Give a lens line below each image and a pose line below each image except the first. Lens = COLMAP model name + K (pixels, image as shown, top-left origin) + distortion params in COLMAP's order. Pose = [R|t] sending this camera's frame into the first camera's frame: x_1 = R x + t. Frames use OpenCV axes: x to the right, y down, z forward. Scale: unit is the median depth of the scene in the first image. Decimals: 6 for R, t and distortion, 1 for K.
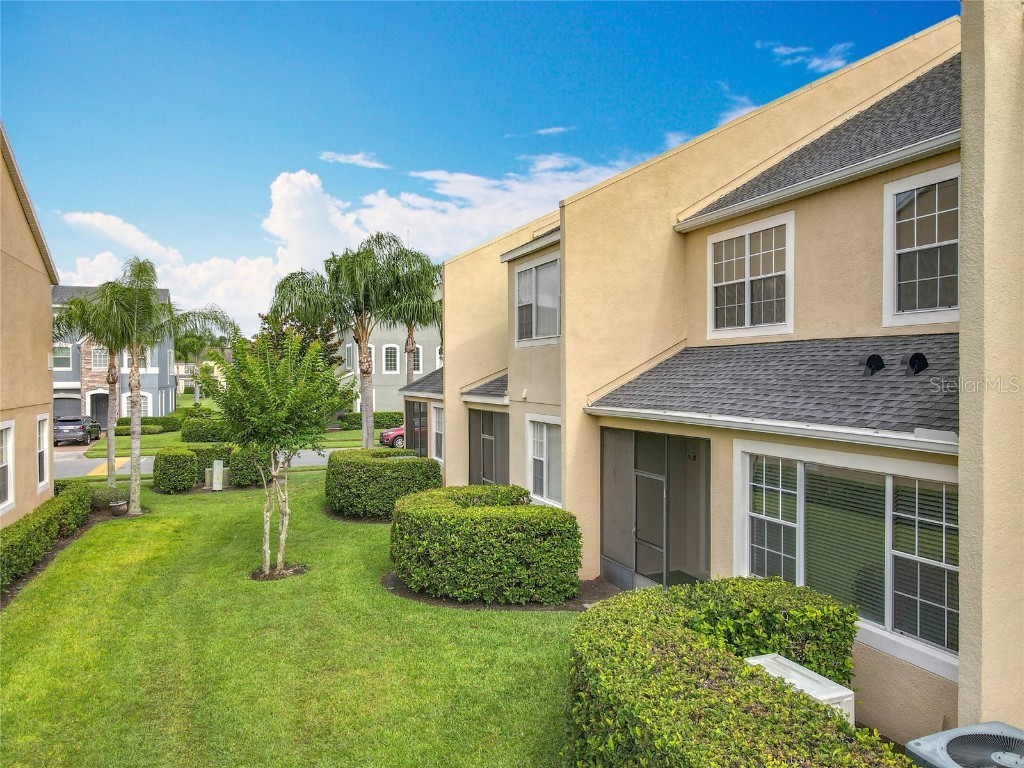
lens RADIAL K [[747.9, 0, 506.9], [0, 747.9, 383.2], [0, 0, 1]] dist [0.013704, 0.001843]
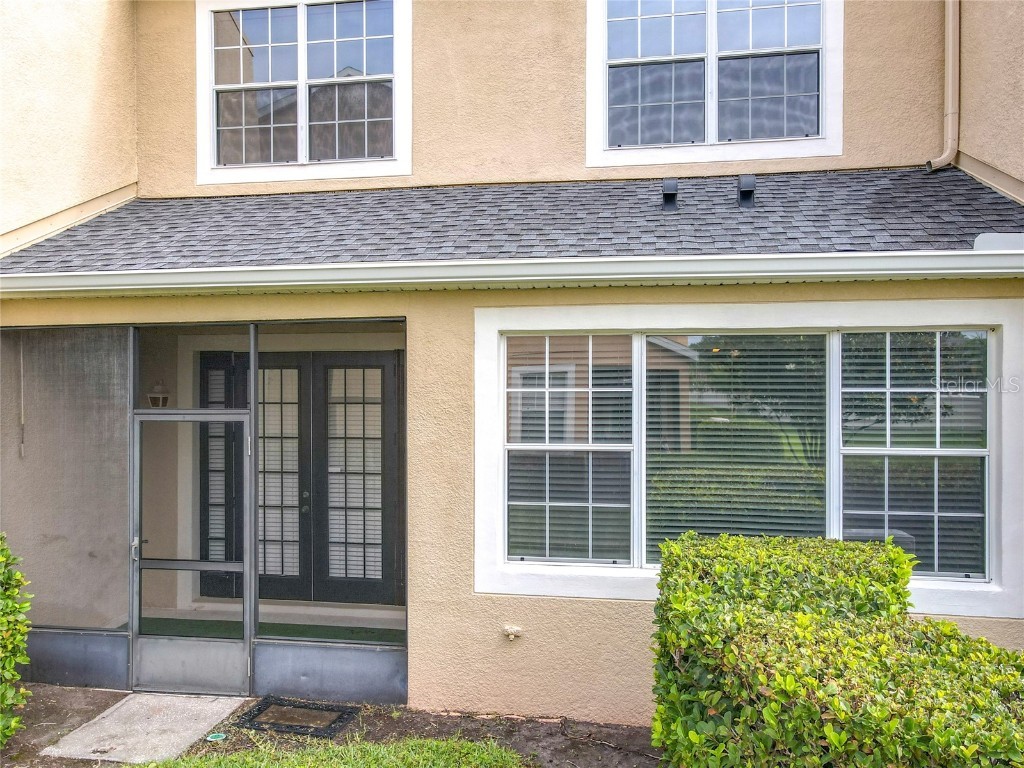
lens RADIAL K [[747.9, 0, 506.9], [0, 747.9, 383.2], [0, 0, 1]] dist [0.013704, 0.001843]
pose [[0.482718, -0.001614, 0.875774, -0.124199], [0.016235, 0.999843, -0.007107, 0.111186], [-0.875625, 0.017649, 0.482668, 0.624432]]
